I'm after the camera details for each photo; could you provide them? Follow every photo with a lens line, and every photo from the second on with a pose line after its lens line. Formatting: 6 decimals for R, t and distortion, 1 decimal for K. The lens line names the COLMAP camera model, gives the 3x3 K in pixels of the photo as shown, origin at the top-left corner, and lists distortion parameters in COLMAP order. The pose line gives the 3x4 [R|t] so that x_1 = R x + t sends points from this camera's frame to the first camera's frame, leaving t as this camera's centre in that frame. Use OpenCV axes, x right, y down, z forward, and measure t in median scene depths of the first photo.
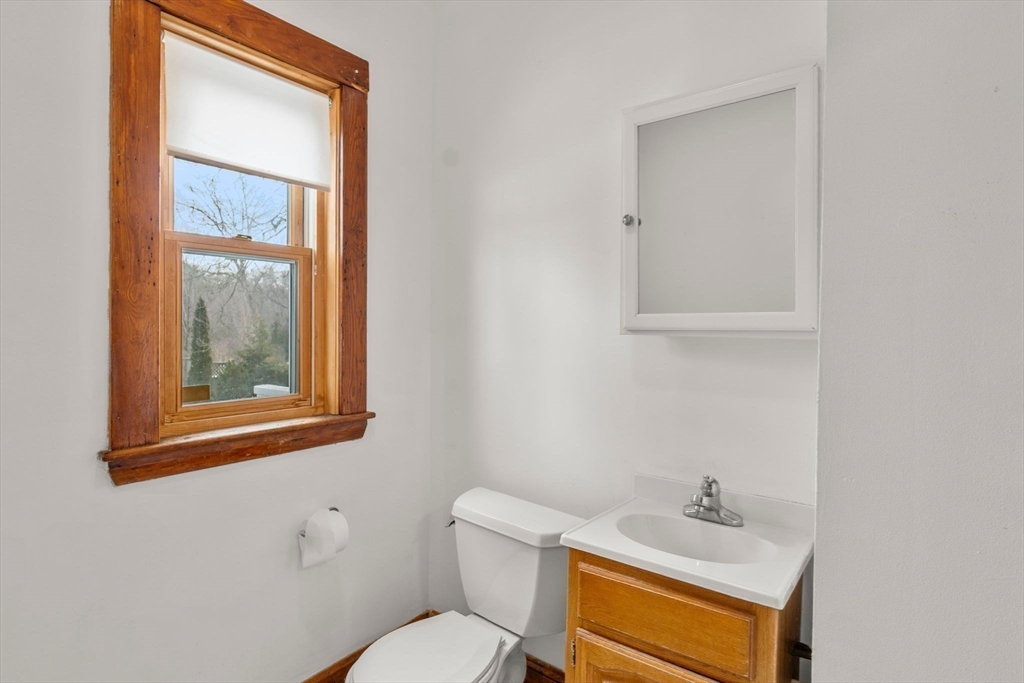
lens RADIAL K [[552.6, 0, 502.8], [0, 552.6, 312.8], [0, 0, 1]] dist [-0.003268, -0.001407]
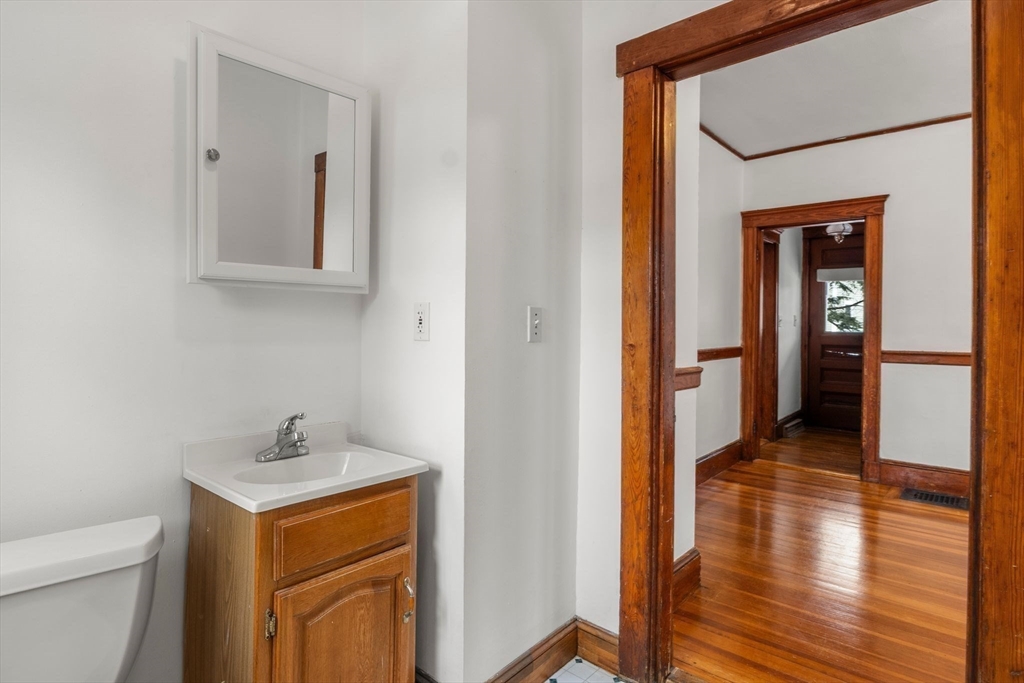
lens RADIAL K [[552.6, 0, 502.8], [0, 552.6, 312.8], [0, 0, 1]] dist [-0.003268, -0.001407]
pose [[0.099183, -0.006611, 0.995047, -0.752455], [-0.018190, 0.999799, 0.008456, 0.086624], [-0.994903, -0.018939, 0.099042, 0.540940]]
